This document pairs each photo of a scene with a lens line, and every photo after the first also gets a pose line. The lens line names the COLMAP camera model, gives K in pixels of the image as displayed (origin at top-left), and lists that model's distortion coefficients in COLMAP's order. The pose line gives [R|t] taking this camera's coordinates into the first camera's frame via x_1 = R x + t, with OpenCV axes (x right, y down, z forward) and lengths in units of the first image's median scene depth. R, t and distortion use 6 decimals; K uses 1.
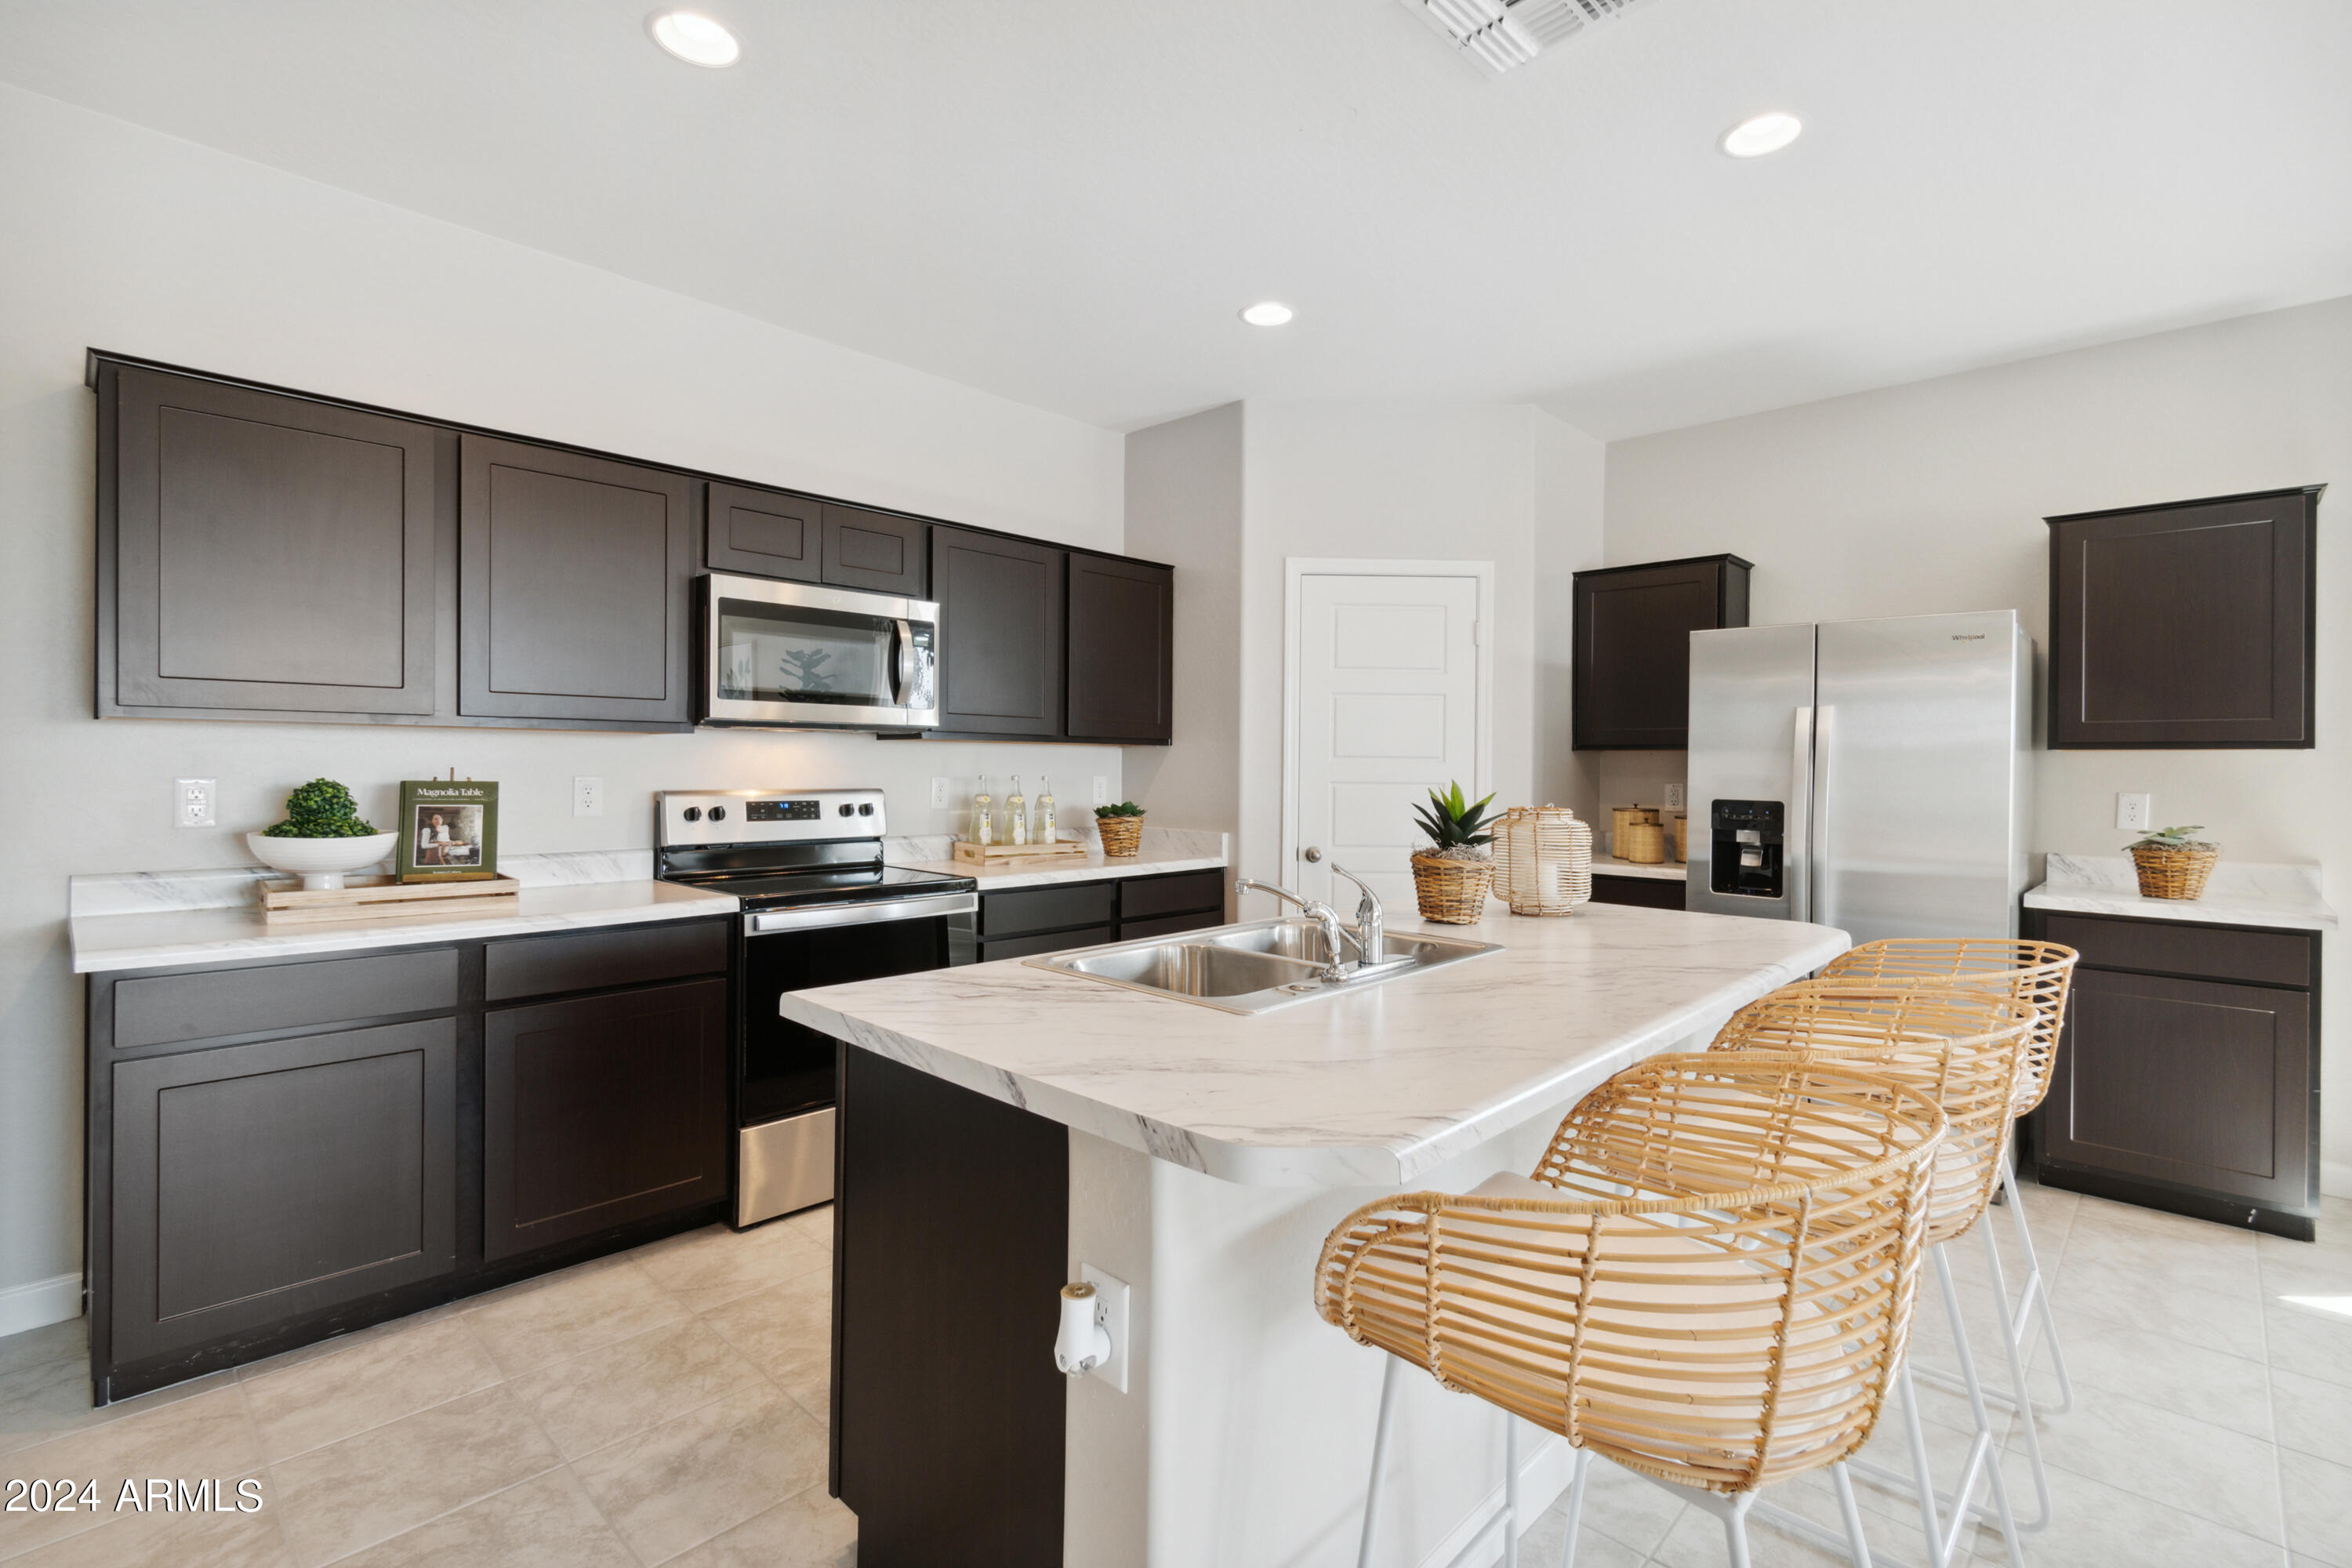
lens RADIAL K [[1078.9, 0, 1194.4], [0, 1078.9, 767.7], [0, 0, 1]] dist [0.001370, -0.000614]
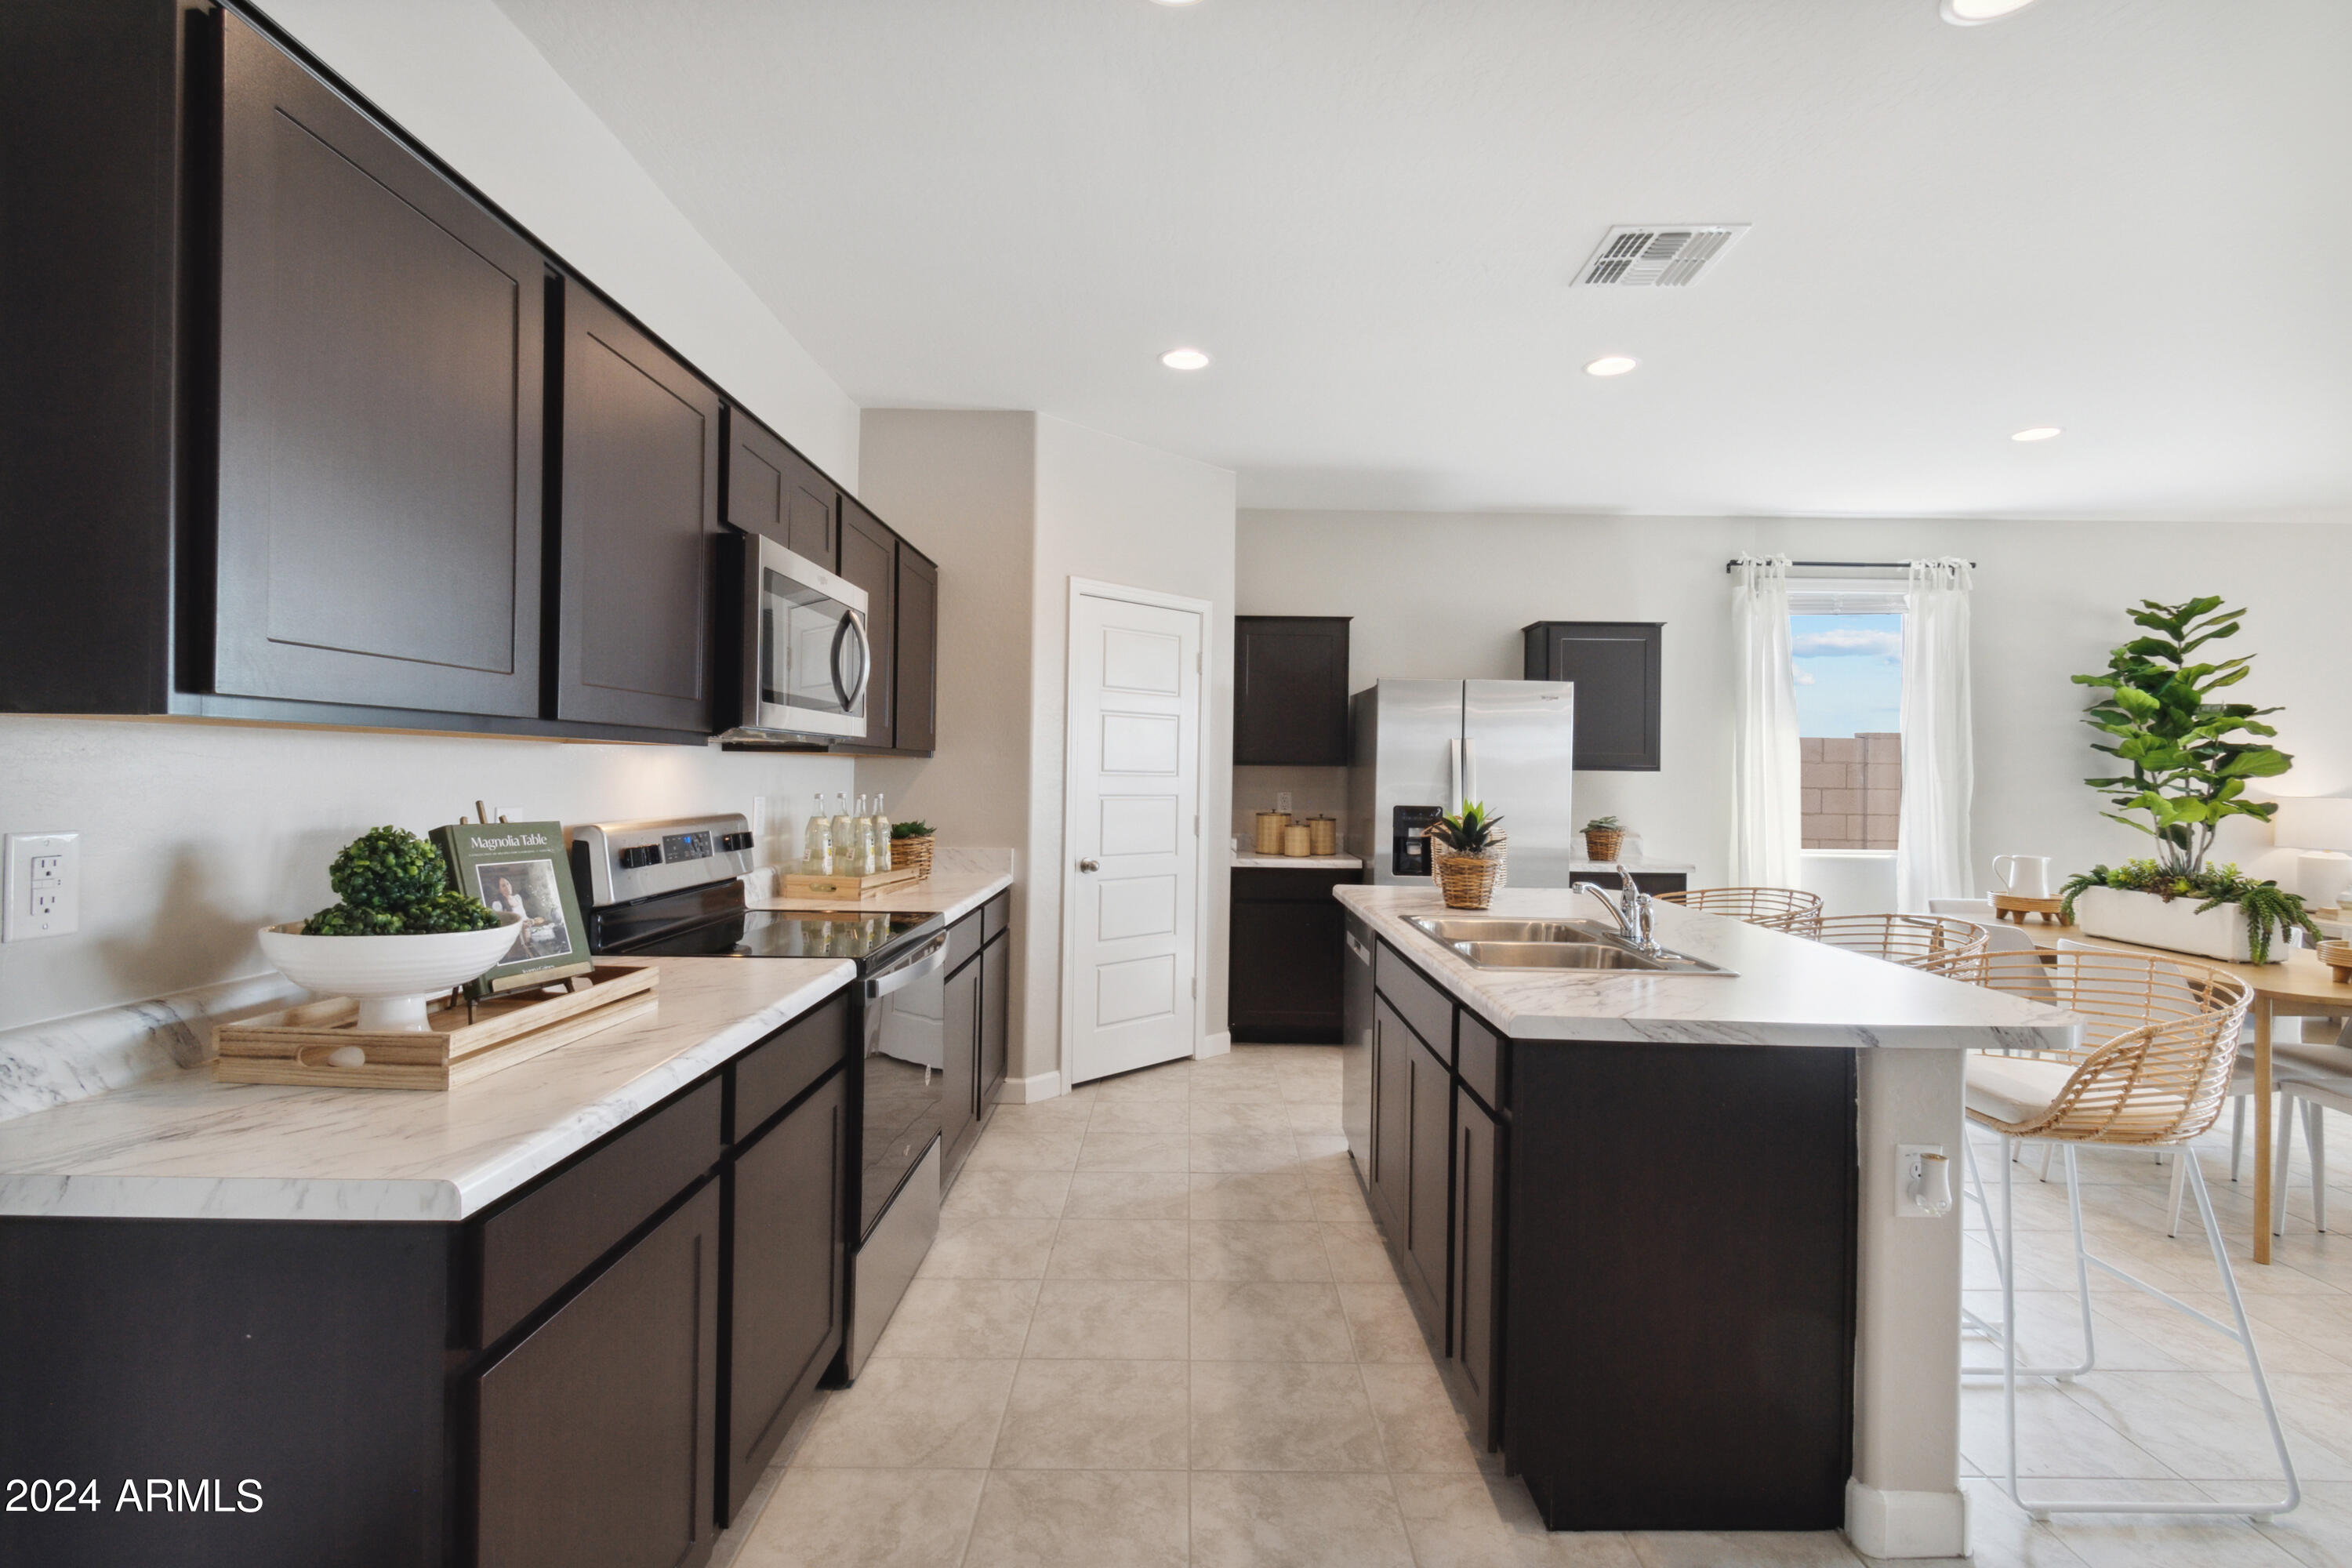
lens RADIAL K [[1078.9, 0, 1194.4], [0, 1078.9, 767.7], [0, 0, 1]] dist [0.001370, -0.000614]
pose [[0.725439, 0.003781, 0.688276, -0.686058], [-0.004819, 0.999988, -0.000415, -0.017504], [-0.688269, -0.003016, 0.725449, 0.227862]]
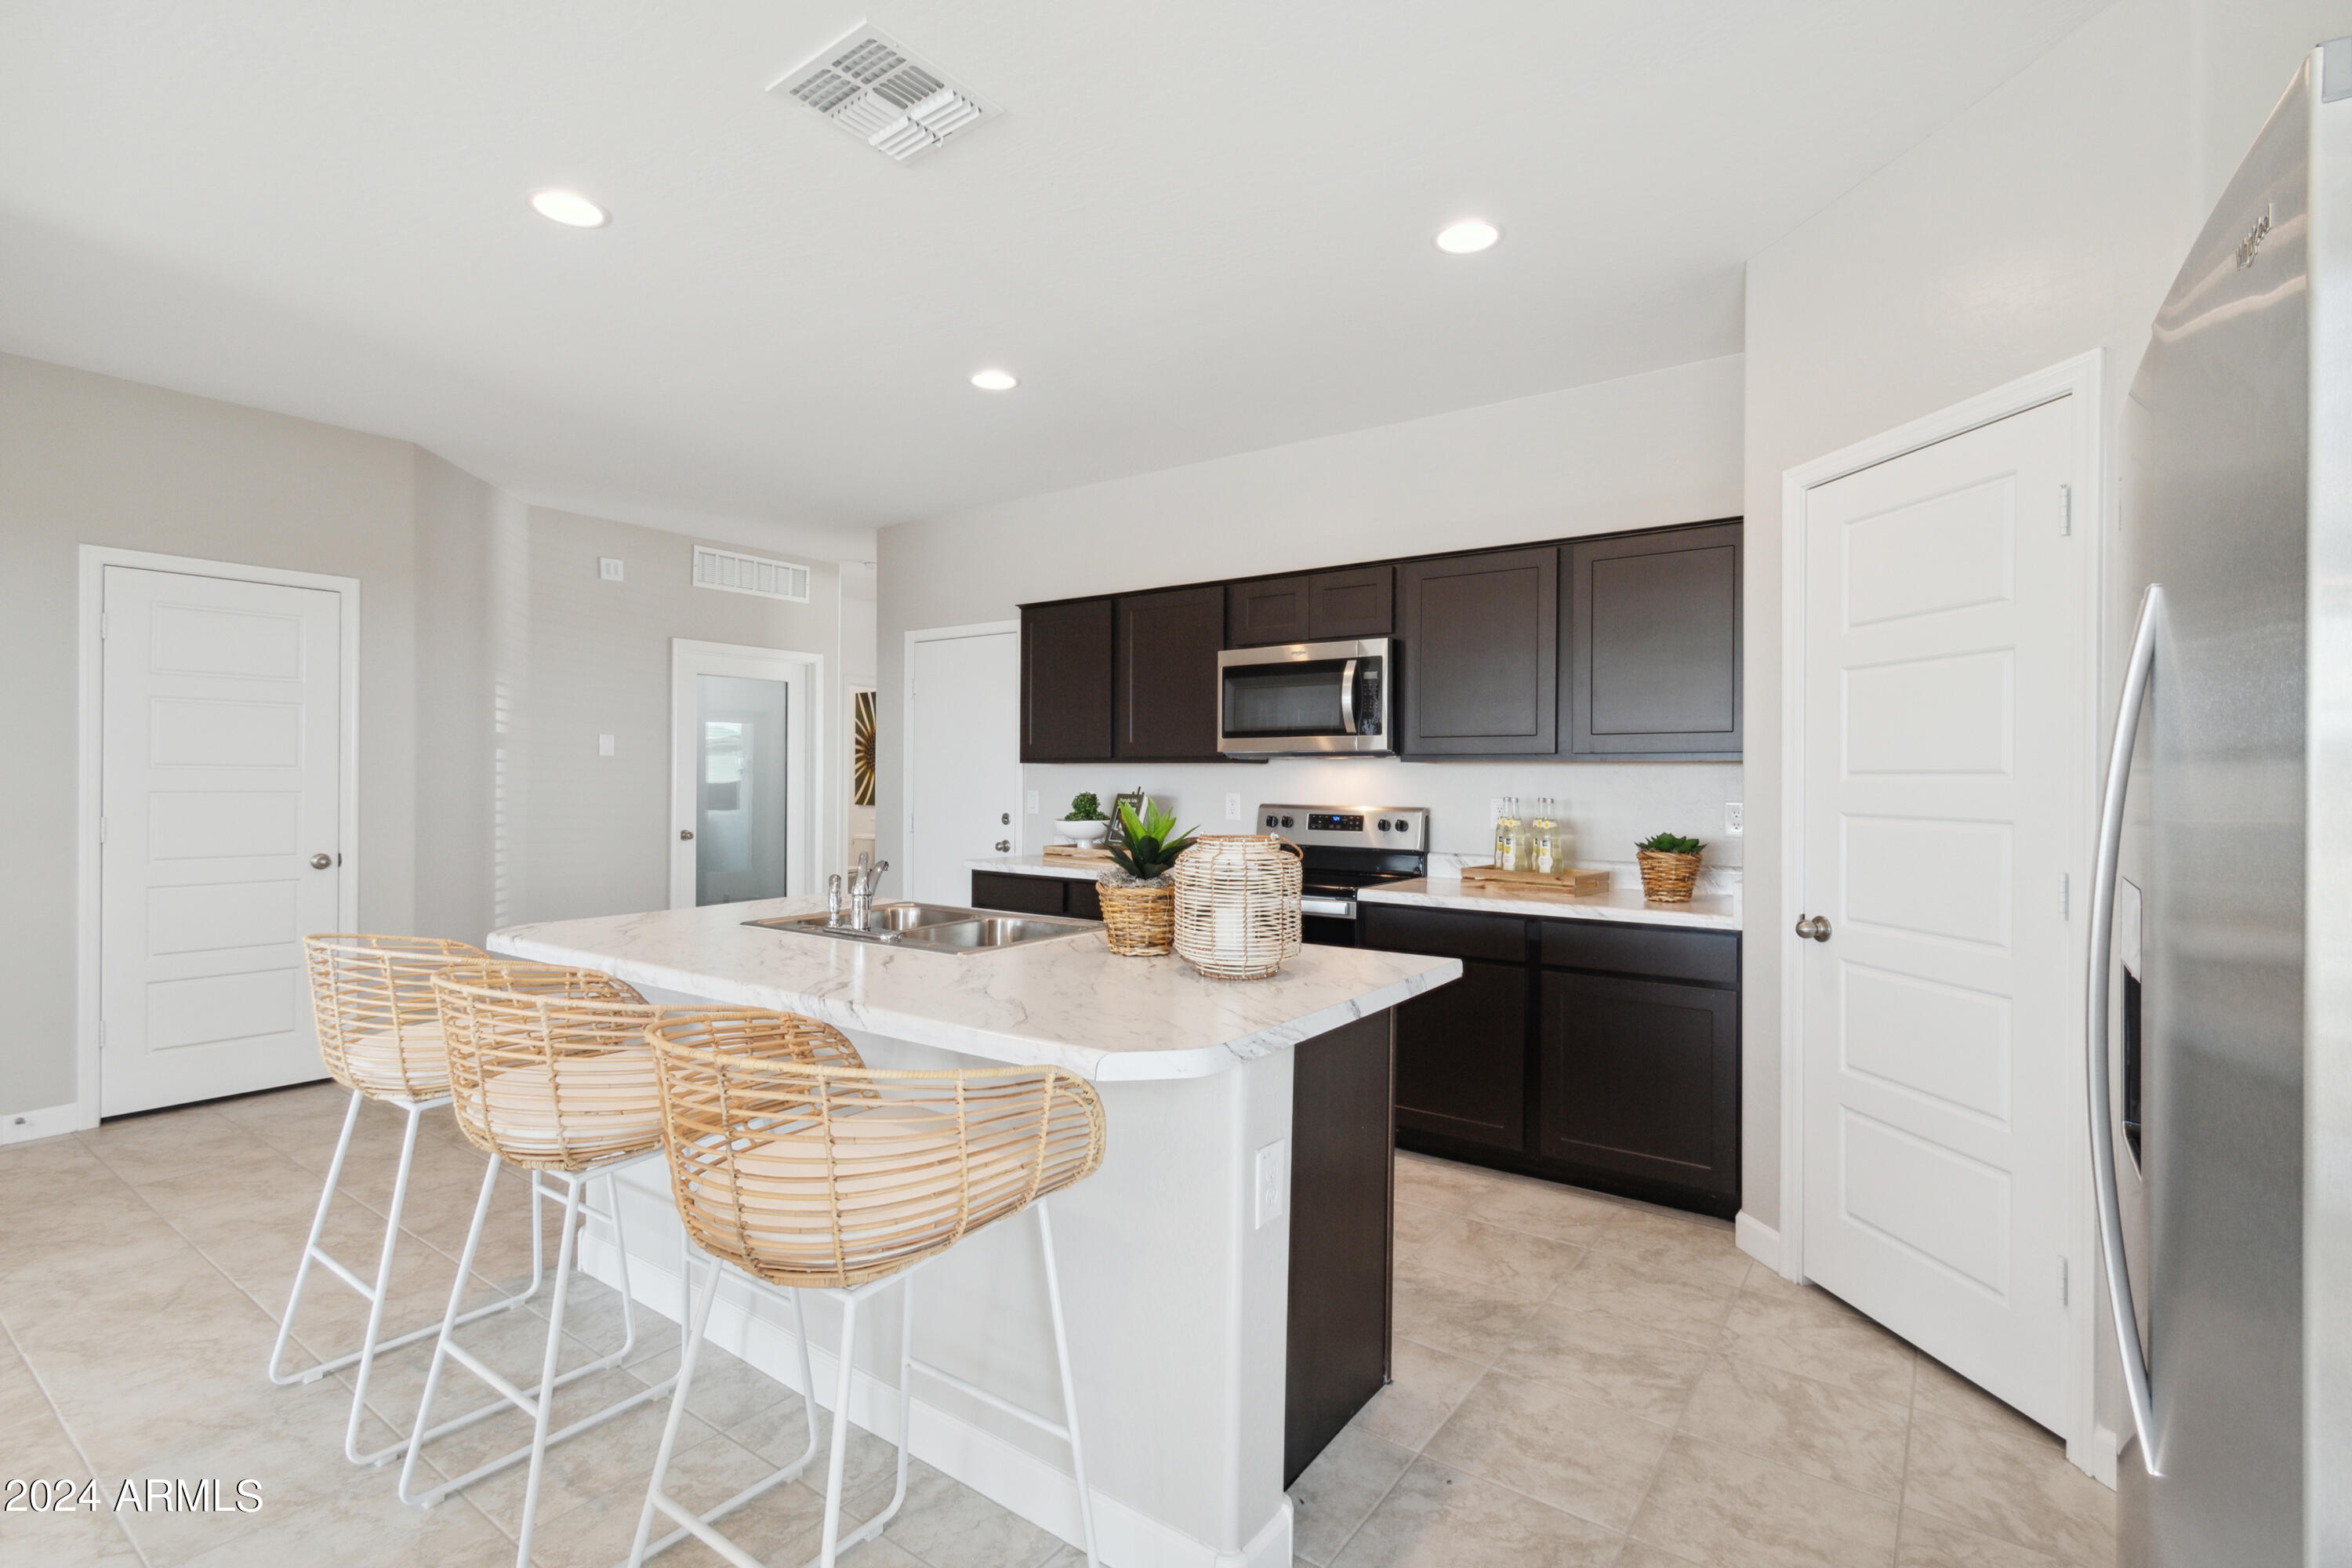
lens RADIAL K [[1080.9, 0, 1195.5], [0, 1080.9, 780.0], [0, 0, 1]] dist [-0.000343, -0.000211]
pose [[0.130943, -0.007912, -0.991358, 0.897426], [-0.010204, 0.999904, -0.009328, 0.004105], [0.991337, 0.011338, 0.130850, 0.719860]]
